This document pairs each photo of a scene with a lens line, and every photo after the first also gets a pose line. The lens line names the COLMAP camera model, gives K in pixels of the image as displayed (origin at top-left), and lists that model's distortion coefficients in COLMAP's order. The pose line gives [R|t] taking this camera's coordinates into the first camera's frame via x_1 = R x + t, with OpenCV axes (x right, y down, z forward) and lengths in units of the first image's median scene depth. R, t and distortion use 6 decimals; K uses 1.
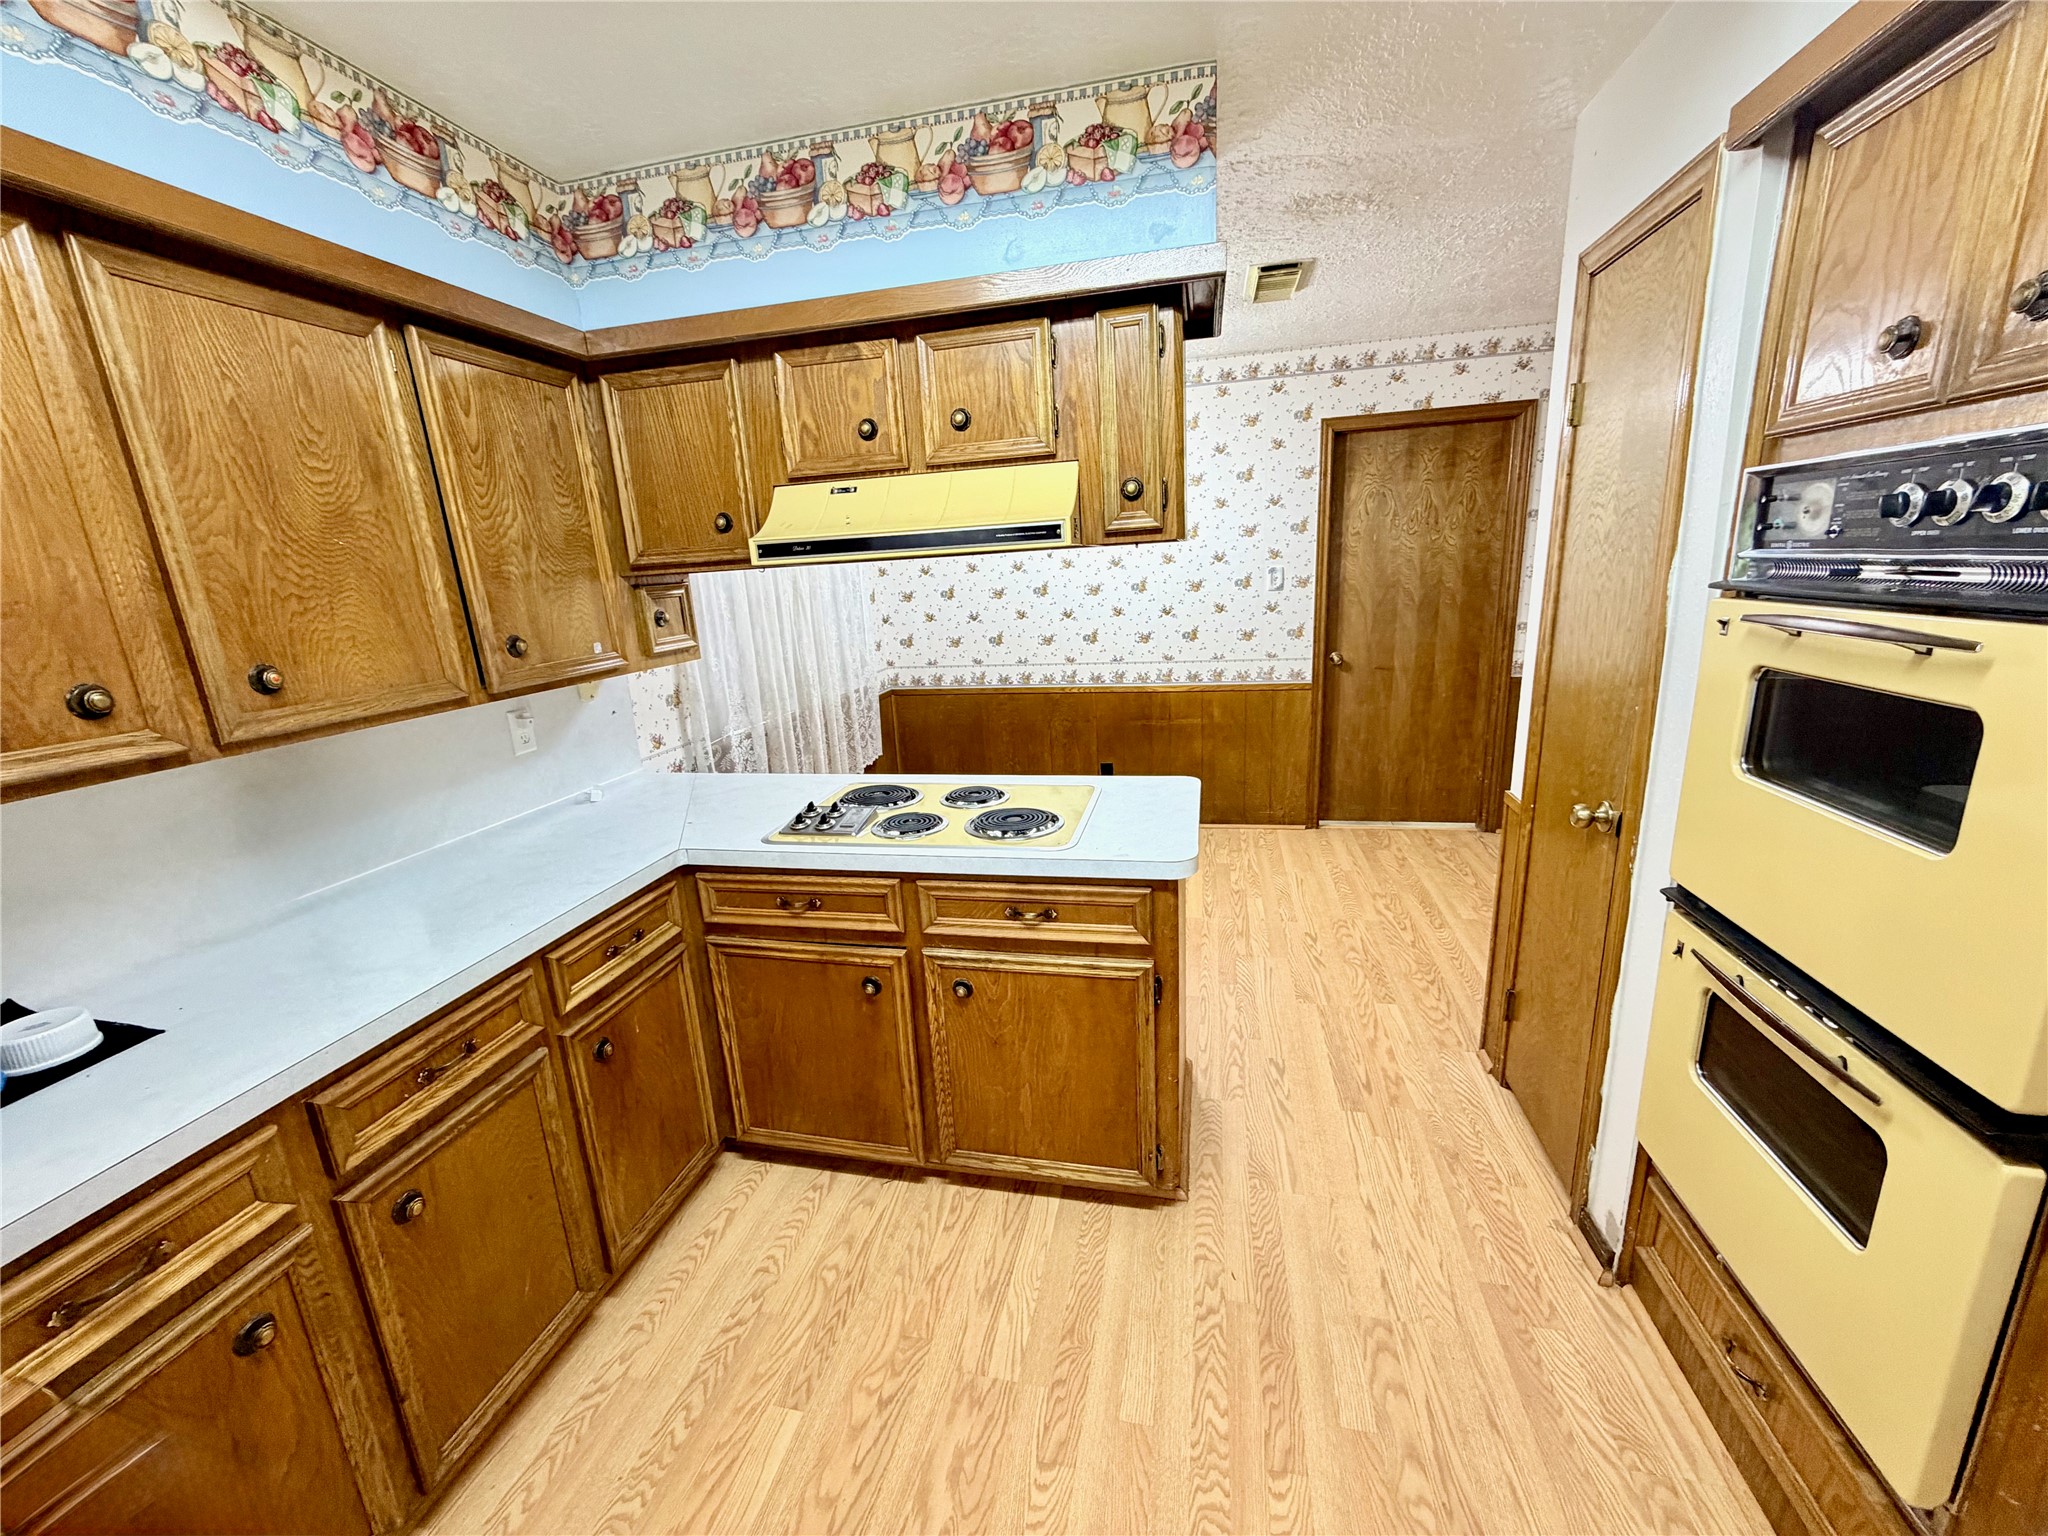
lens RADIAL K [[820.6, 0, 1013.5], [0, 820.6, 767.9], [0, 0, 1]] dist [-0.006977, -0.000347]
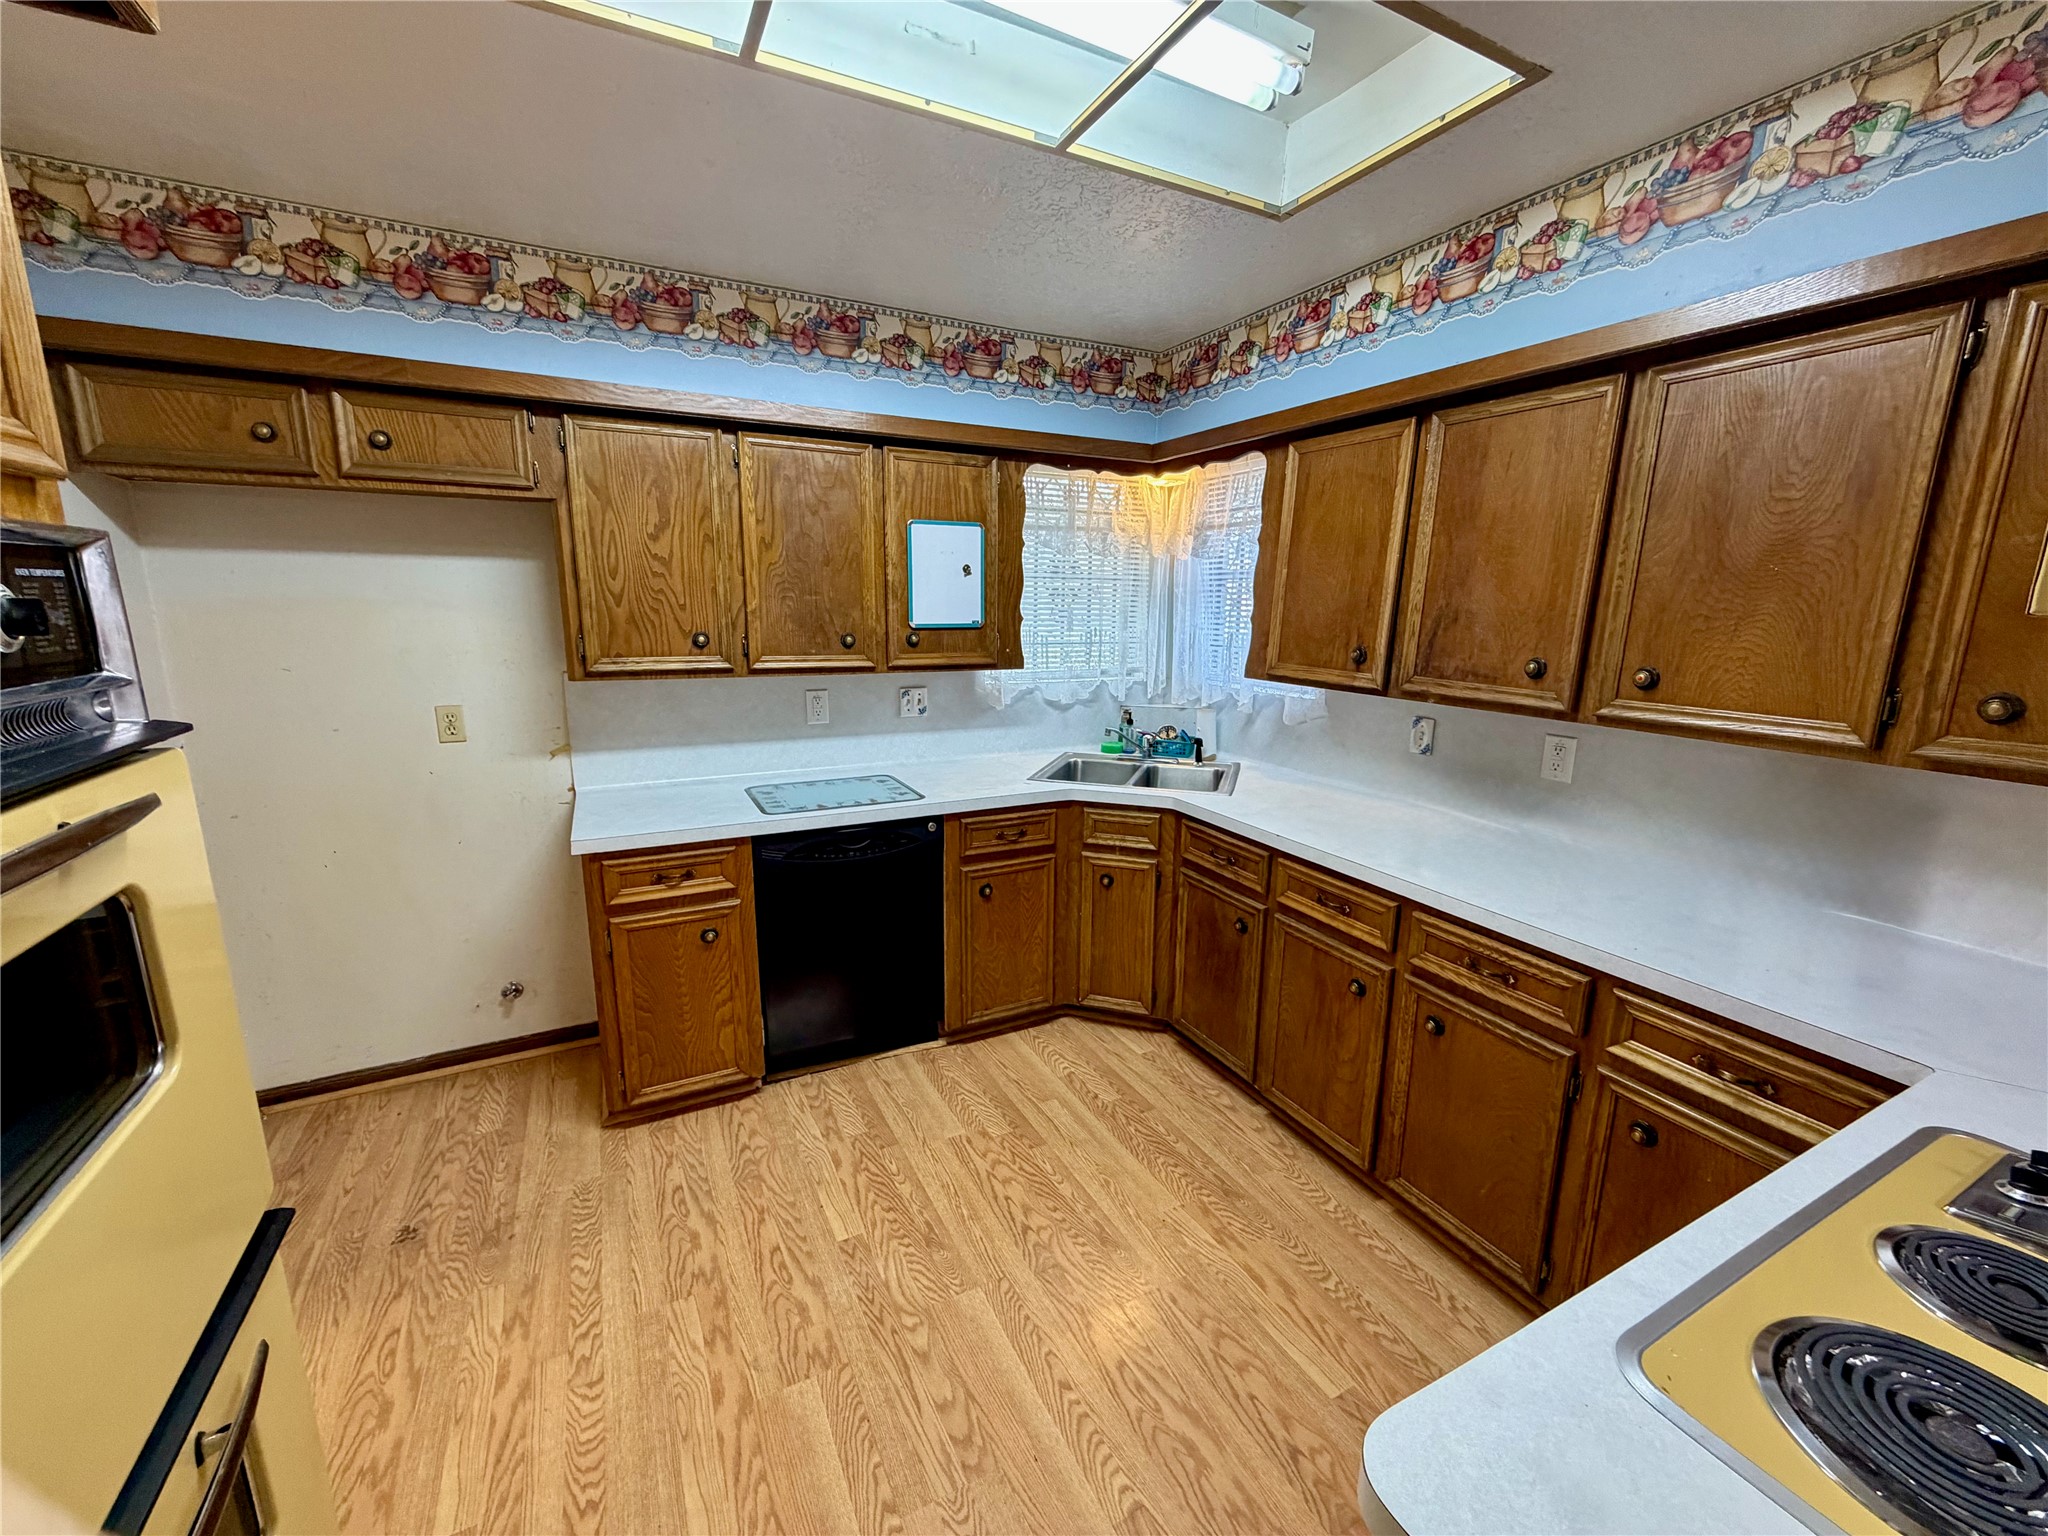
lens RADIAL K [[820.6, 0, 1035.1], [0, 820.6, 773.3], [0, 0, 1]] dist [-0.006977, -0.000347]
pose [[0.640296, 0.222019, -0.735343, 0.306178], [-0.241272, 0.966997, 0.081875, 0.001135], [0.729253, 0.124993, 0.672731, -0.071277]]
